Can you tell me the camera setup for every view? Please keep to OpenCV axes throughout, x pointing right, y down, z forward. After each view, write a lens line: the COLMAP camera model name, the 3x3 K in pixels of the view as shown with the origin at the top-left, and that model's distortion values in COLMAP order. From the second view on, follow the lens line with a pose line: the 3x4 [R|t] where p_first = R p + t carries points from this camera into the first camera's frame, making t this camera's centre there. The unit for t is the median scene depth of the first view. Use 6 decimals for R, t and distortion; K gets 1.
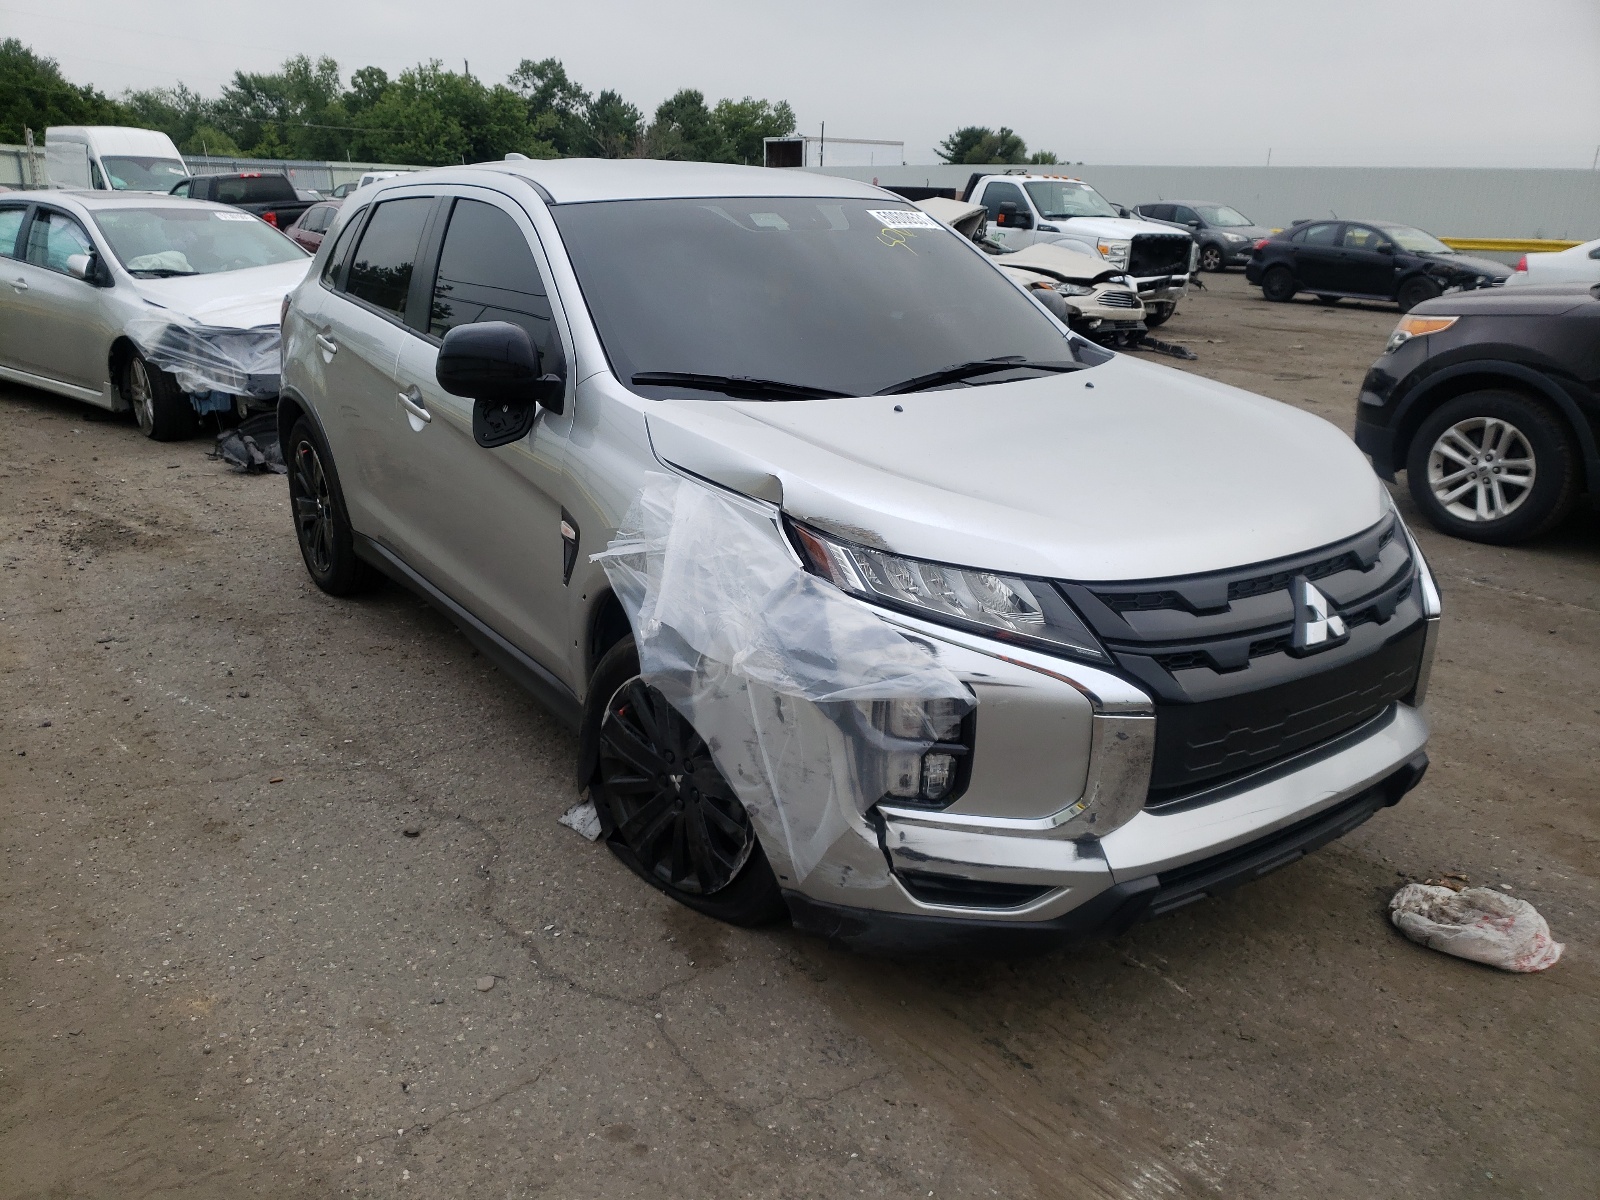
lens RADIAL K [[1263.3, 0, 763.9], [0, 1263.3, 601.6], [0, 0, 1]] dist [0.024257, -0.004688]
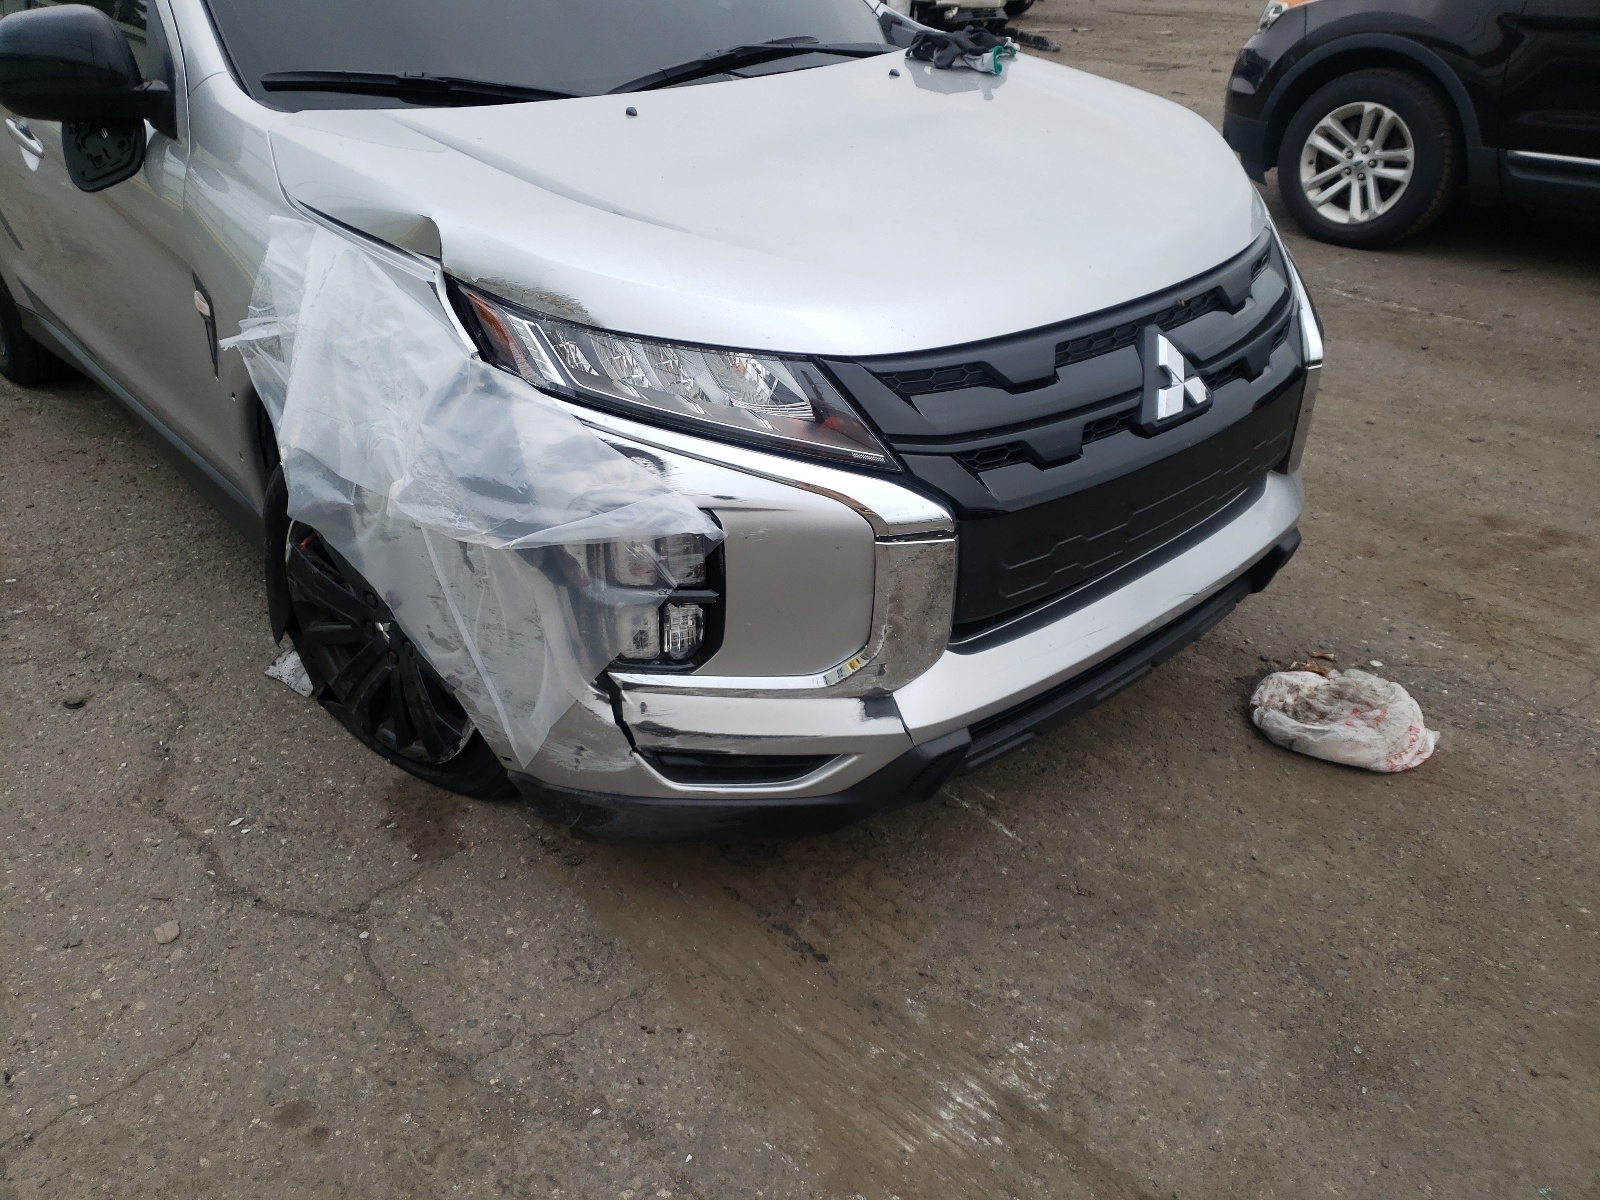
lens RADIAL K [[1263.3, 0, 761.4], [0, 1263.3, 607.8], [0, 0, 1]] dist [0.024257, -0.004688]
pose [[0.993690, -0.072953, 0.085198, 0.107542], [0.053367, 0.975605, 0.212950, -0.027956], [-0.098654, -0.207060, 0.973341, 0.237963]]
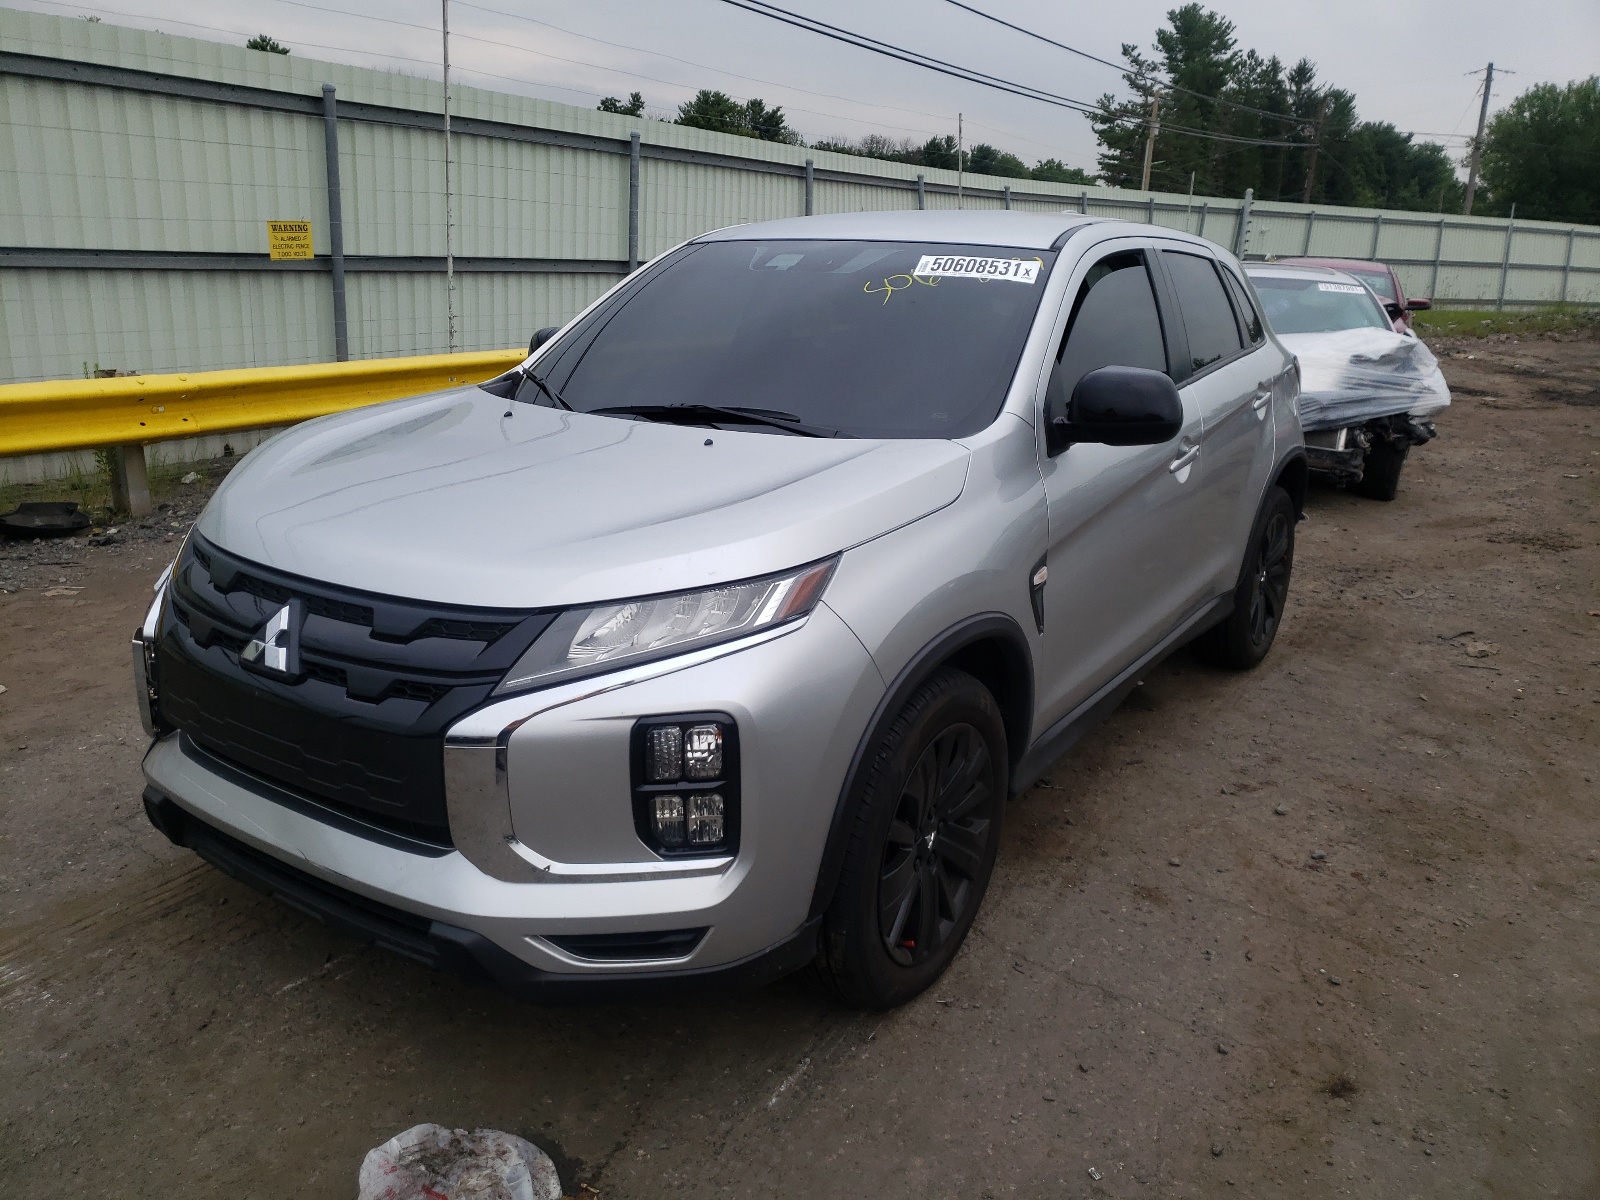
lens RADIAL K [[1263.3, 0, 775.4], [0, 1263.3, 569.9], [0, 0, 1]] dist [0.024257, -0.004688]
pose [[0.350130, 0.234954, -0.906755, 1.320533], [-0.318820, 0.940125, 0.120493, -0.253987], [0.880774, 0.246904, 0.404075, 0.868947]]
